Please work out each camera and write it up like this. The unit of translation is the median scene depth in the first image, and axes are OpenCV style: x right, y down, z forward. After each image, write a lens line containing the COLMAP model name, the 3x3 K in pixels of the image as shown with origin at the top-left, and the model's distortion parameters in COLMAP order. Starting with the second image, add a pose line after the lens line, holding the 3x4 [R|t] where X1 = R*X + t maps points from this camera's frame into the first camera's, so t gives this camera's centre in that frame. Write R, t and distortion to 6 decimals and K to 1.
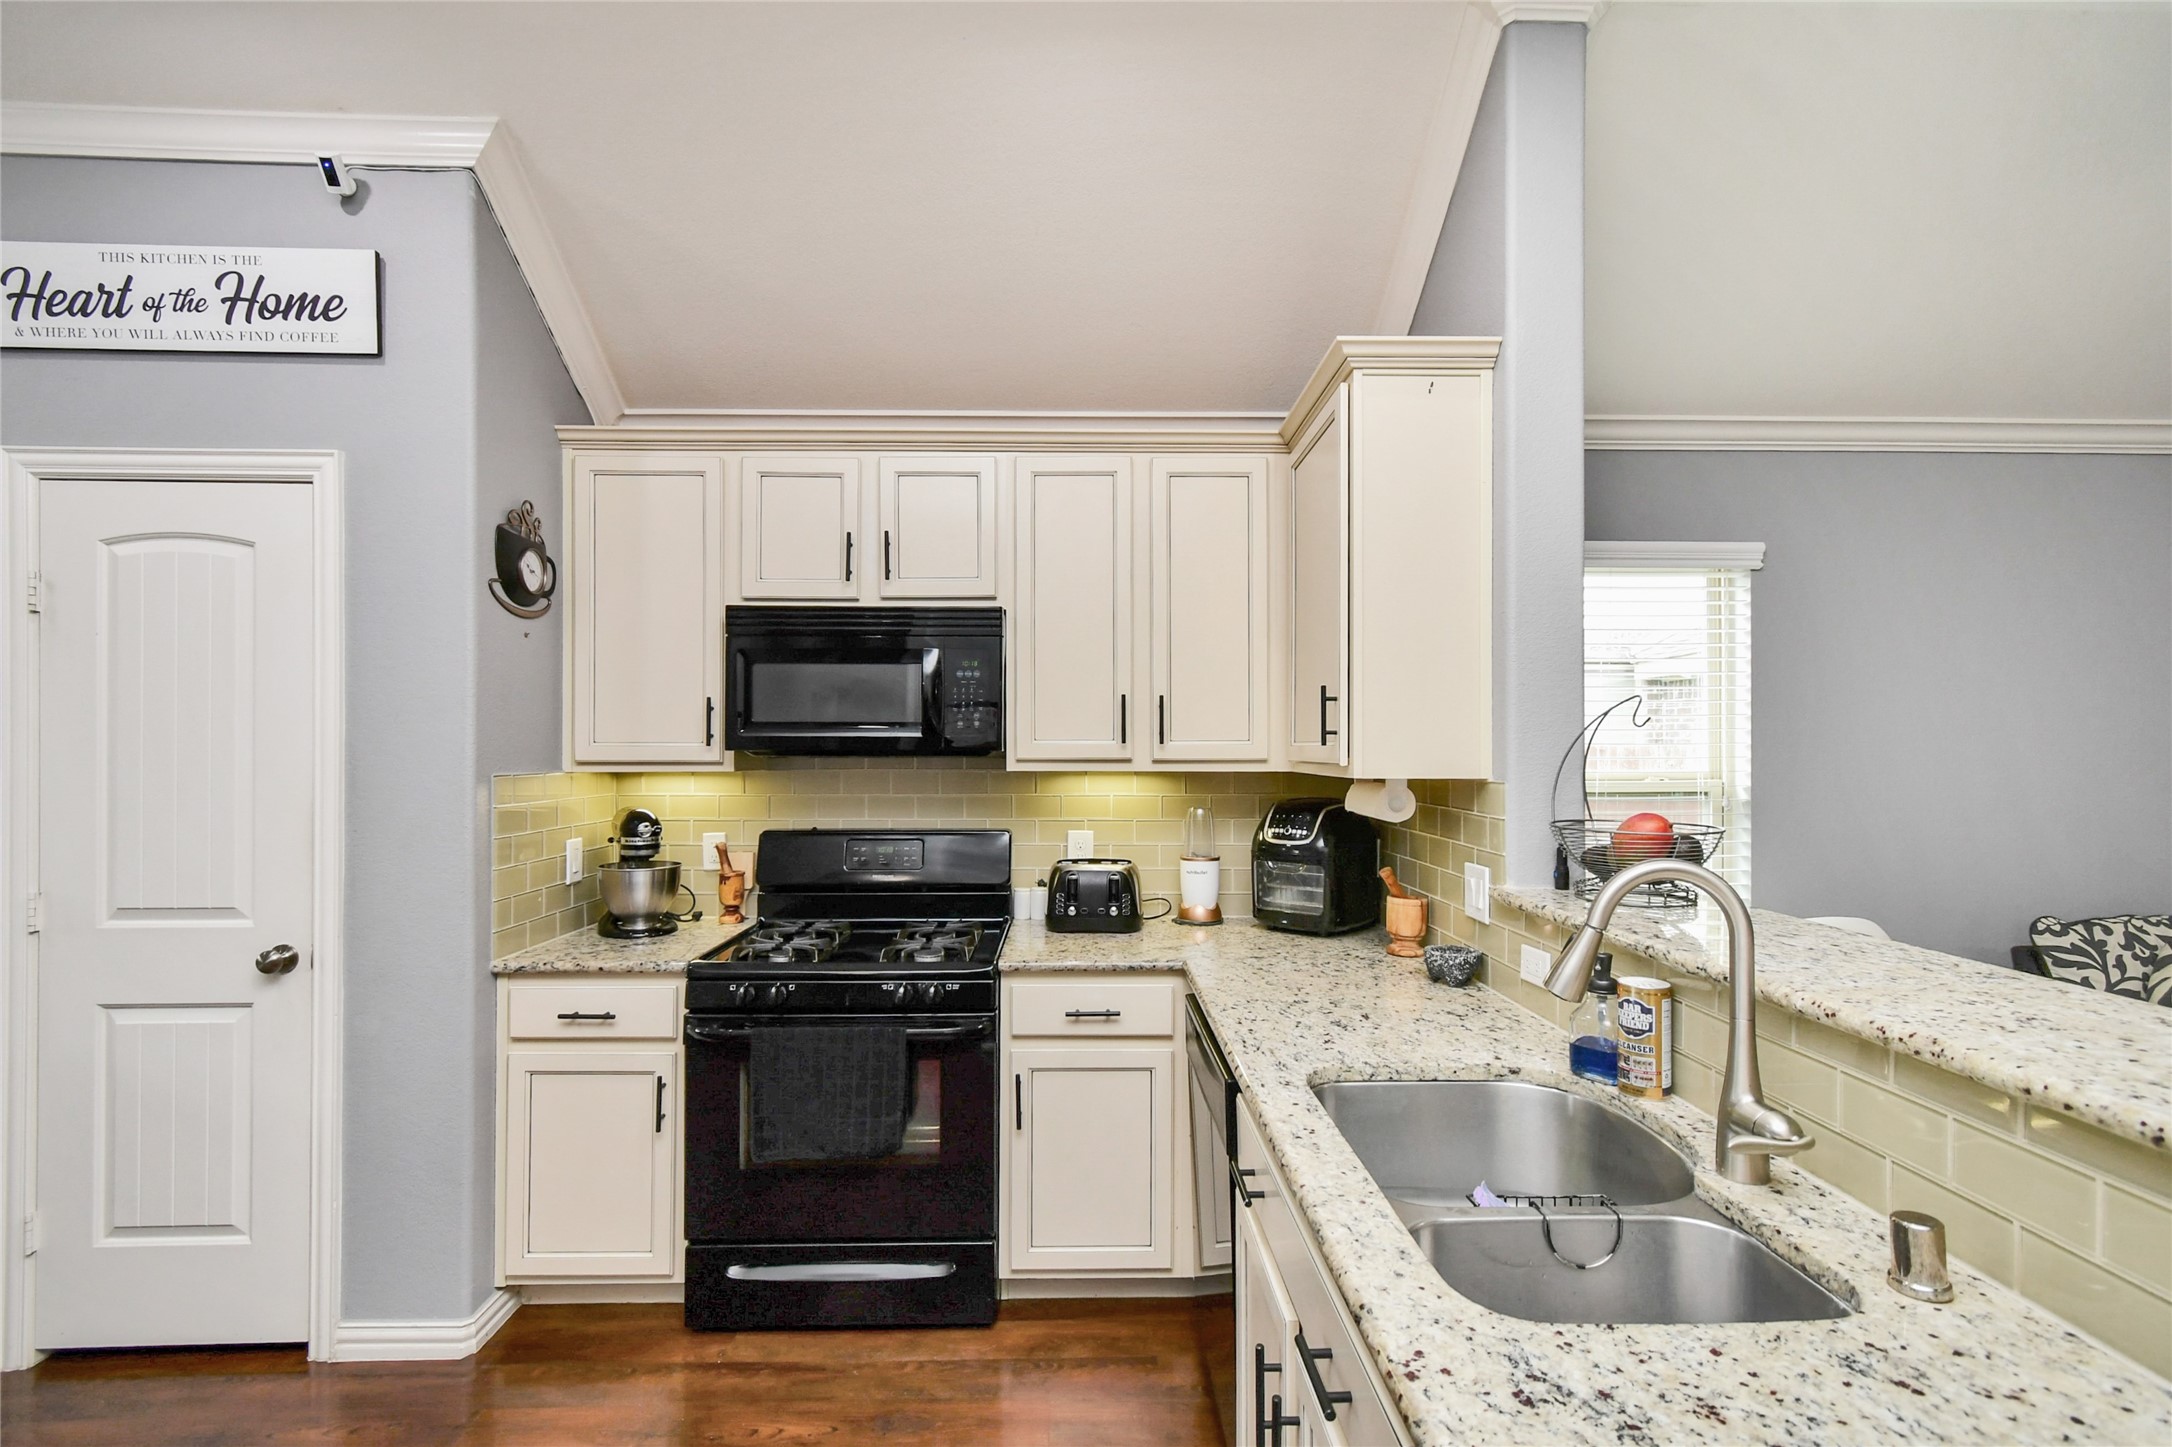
lens RADIAL K [[996.6, 0, 1093.6], [0, 996.6, 748.7], [0, 0, 1]] dist [0.004392, 0.001457]
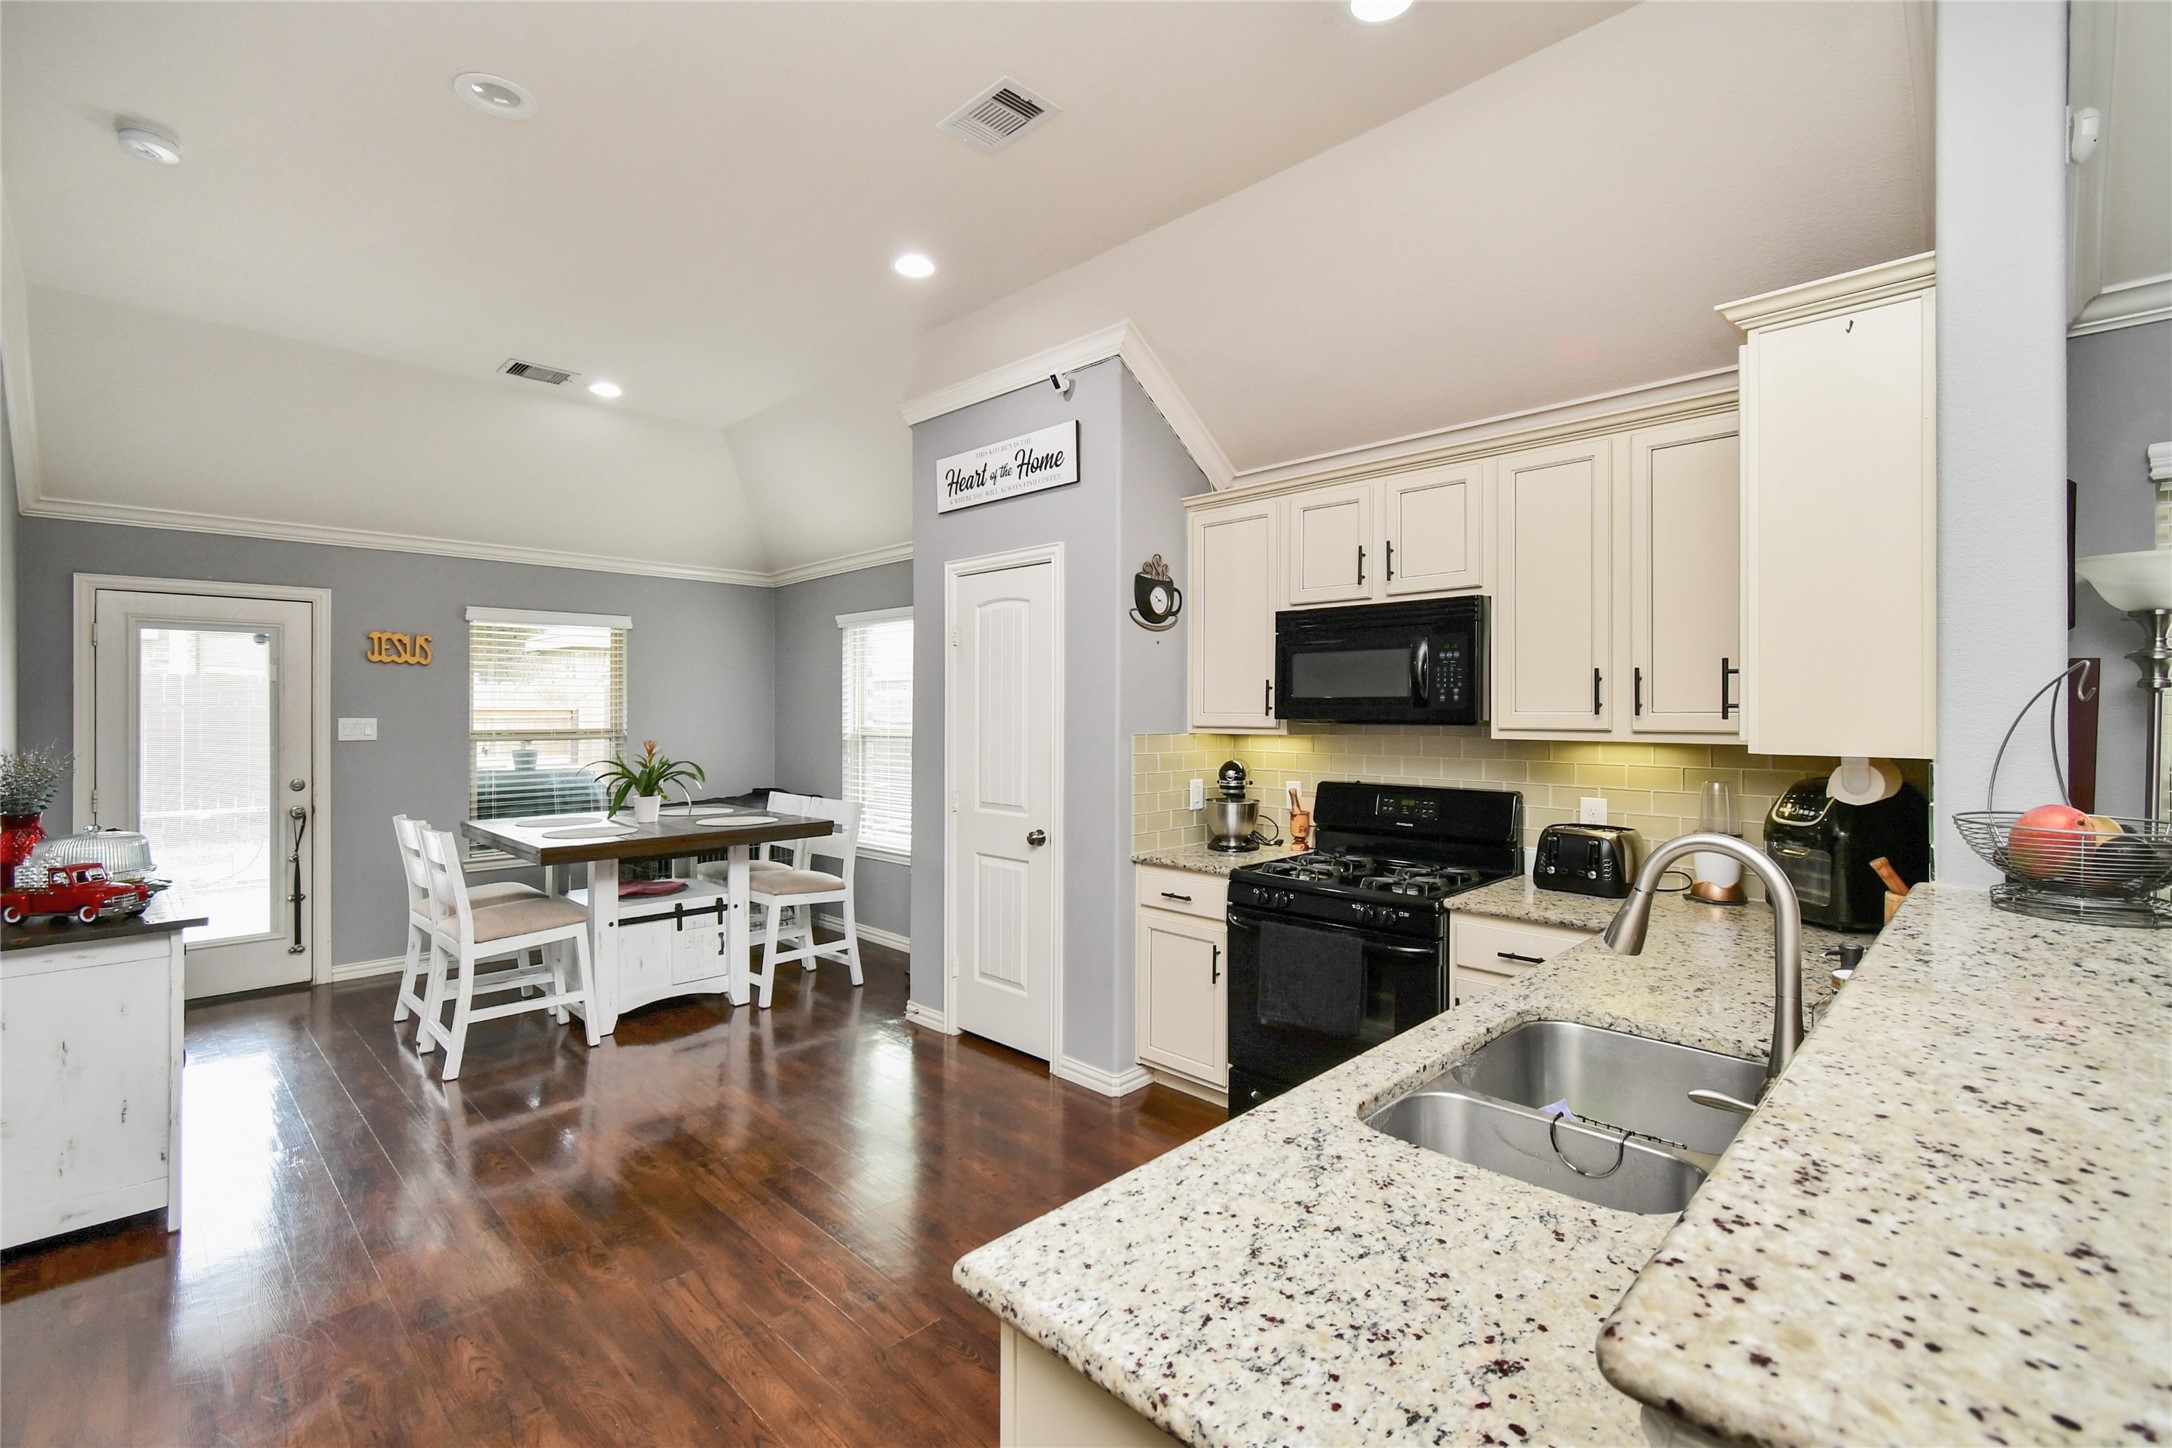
lens RADIAL K [[962.6, 0, 1092.9], [0, 962.6, 710.2], [0, 0, 1]] dist [0.000910, -0.001211]
pose [[0.694081, 0.000381, -0.719897, 0.448236], [-0.002582, 0.999995, -0.001960, -0.007966], [0.719892, 0.003219, 0.694078, -0.094423]]
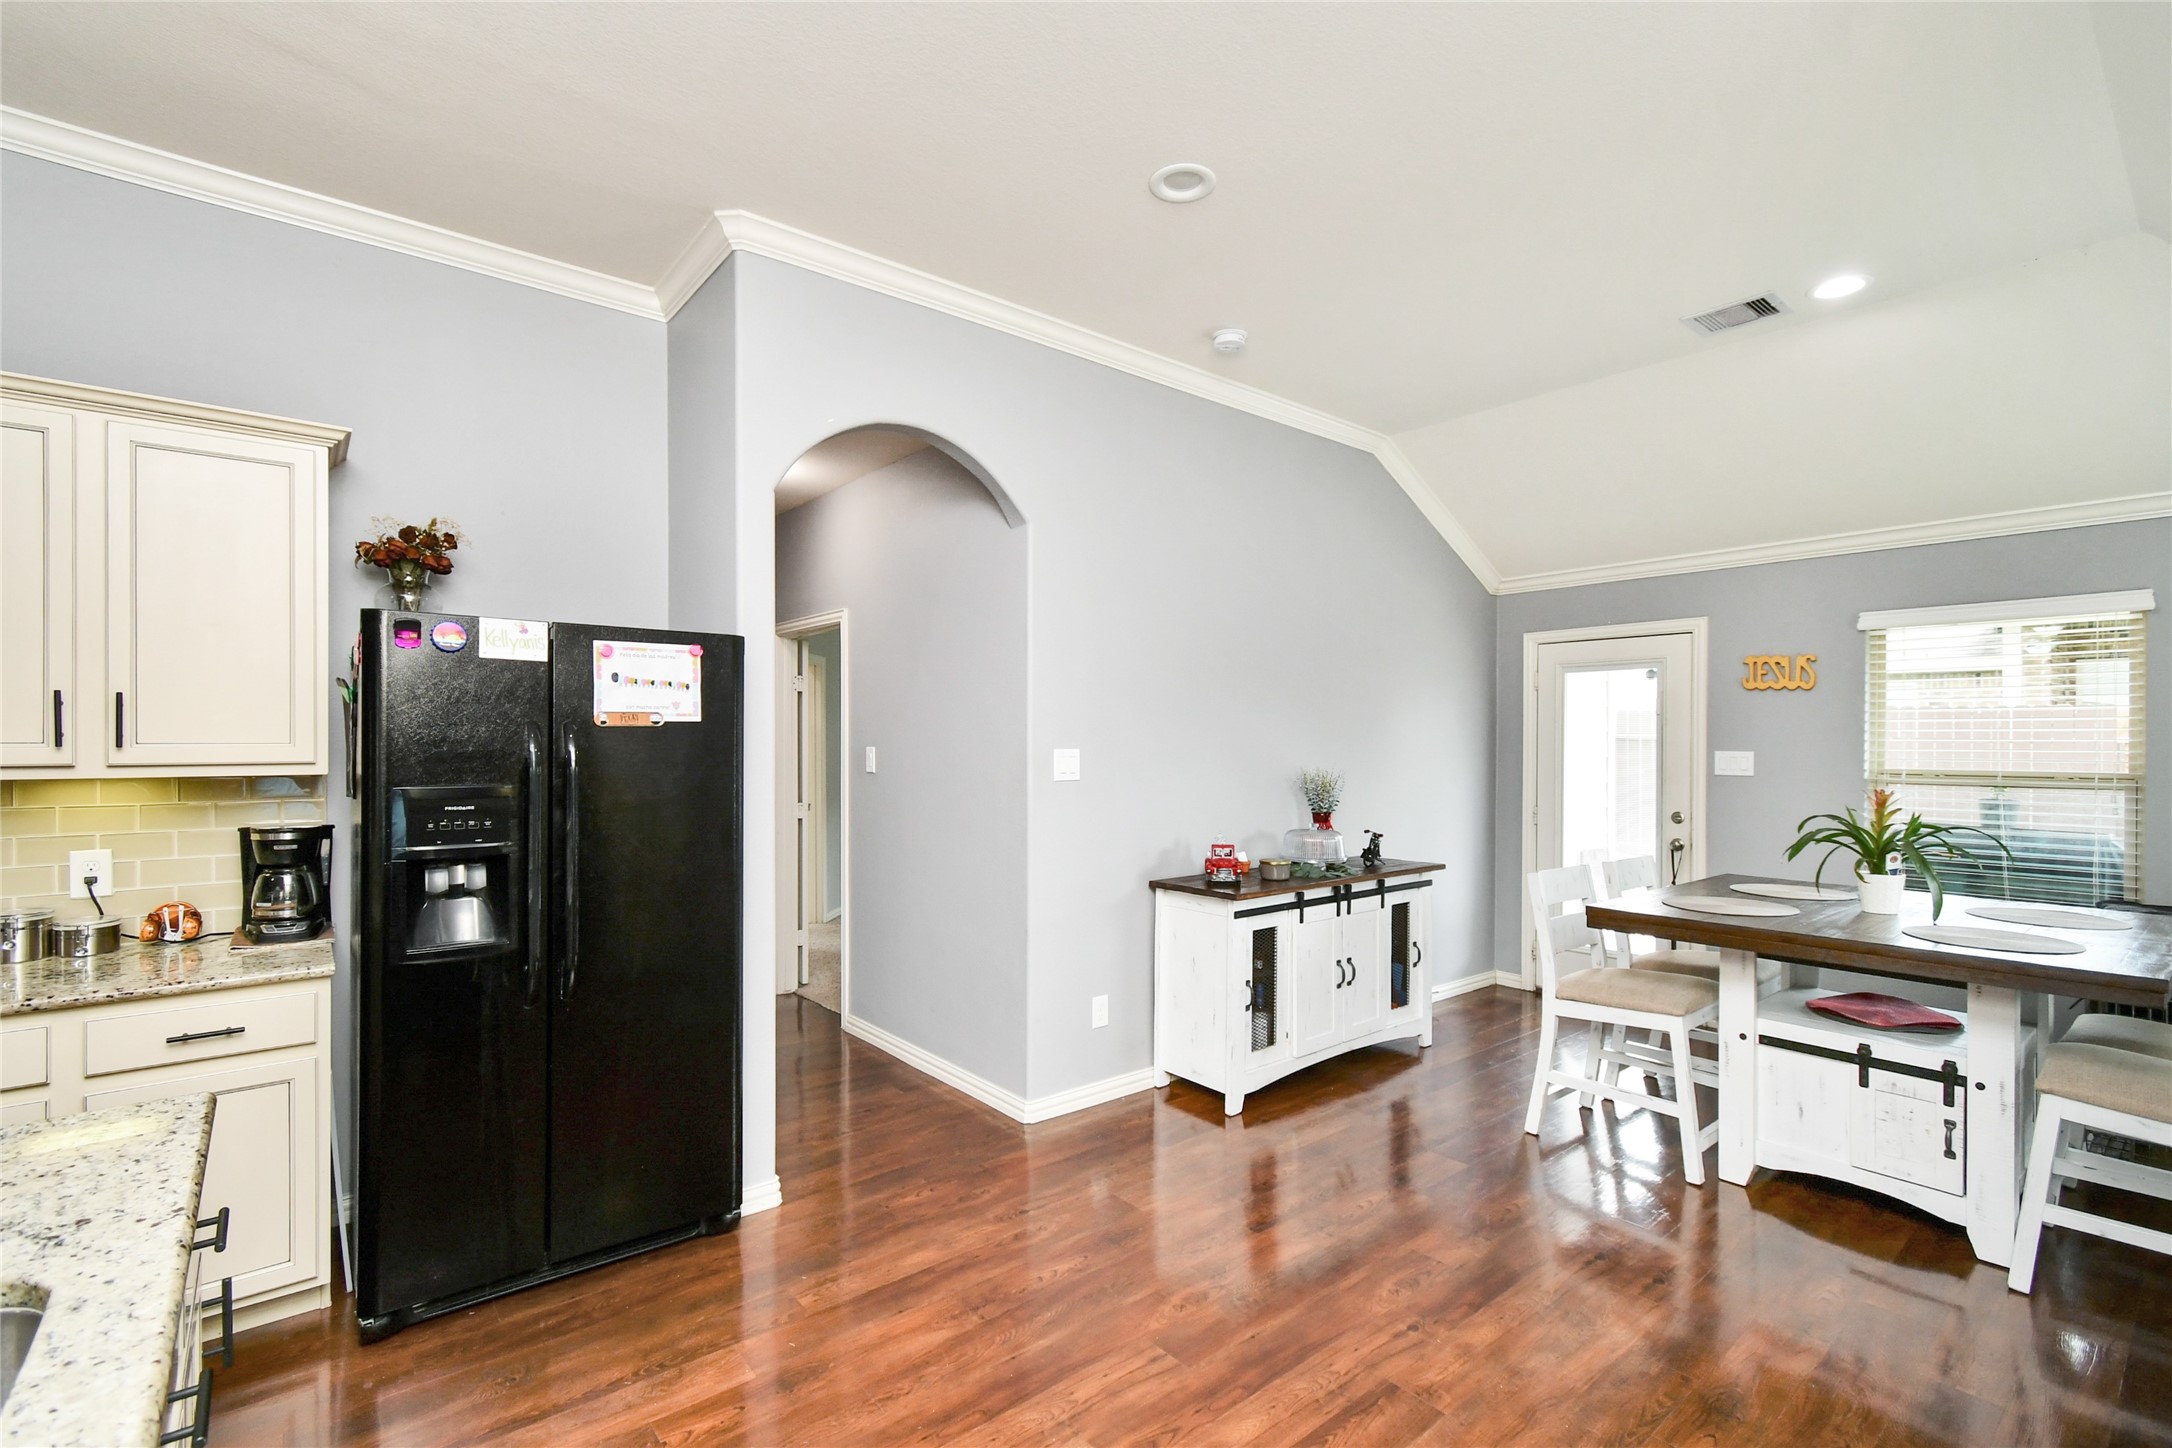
lens RADIAL K [[969.9, 0, 1078.0], [0, 969.9, 748.7], [0, 0, 1]] dist [0.001716, 0.000129]
pose [[-0.791837, 0.003771, -0.610721, 0.058579], [-0.004098, 0.999926, 0.011488, -0.013444], [0.610719, 0.011599, -0.791763, 0.990916]]
